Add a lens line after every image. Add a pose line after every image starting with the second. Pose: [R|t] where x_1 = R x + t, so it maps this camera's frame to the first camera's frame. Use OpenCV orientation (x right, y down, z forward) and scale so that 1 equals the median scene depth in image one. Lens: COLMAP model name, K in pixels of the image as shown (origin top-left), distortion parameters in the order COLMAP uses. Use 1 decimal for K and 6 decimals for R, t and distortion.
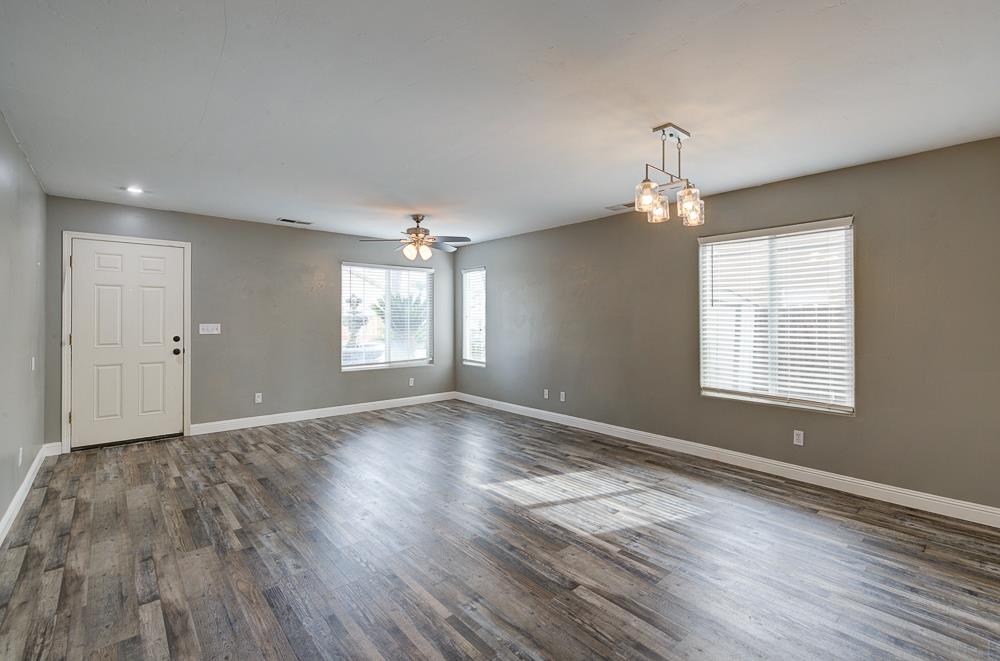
lens RADIAL K [[447.3, 0, 496.7], [0, 447.3, 327.5], [0, 0, 1]] dist [0.006461, -0.004651]
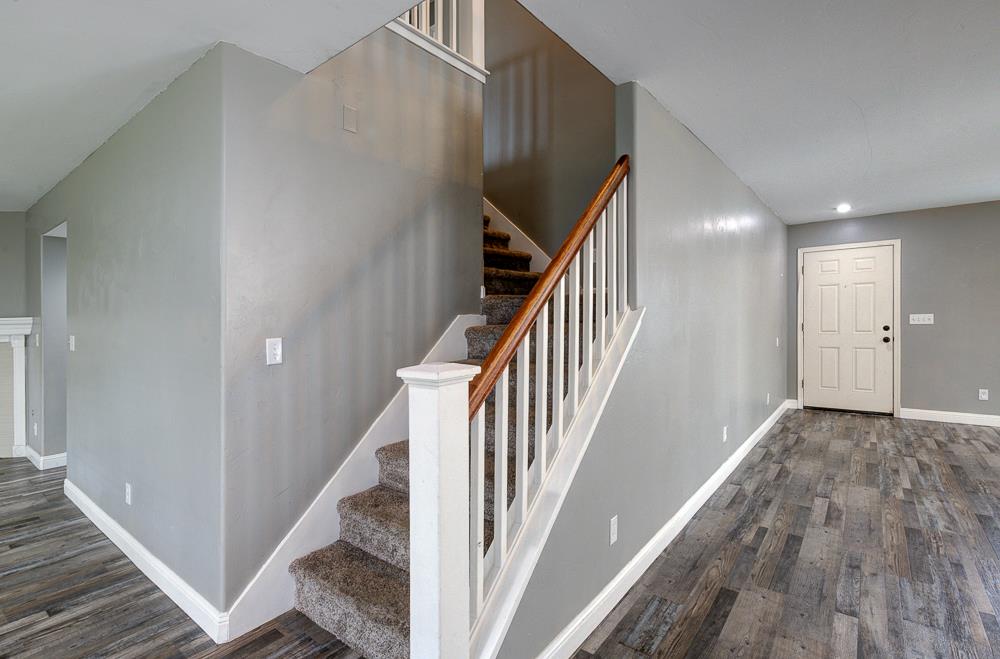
lens RADIAL K [[470.1, 0, 495.1], [0, 470.1, 323.0], [0, 0, 1]] dist [-0.002427, 0.006690]
pose [[0.179432, 0.001720, -0.983769, 0.327421], [0.002106, 0.999996, 0.002132, 0.010889], [0.983768, -0.002455, 0.179427, -0.206104]]
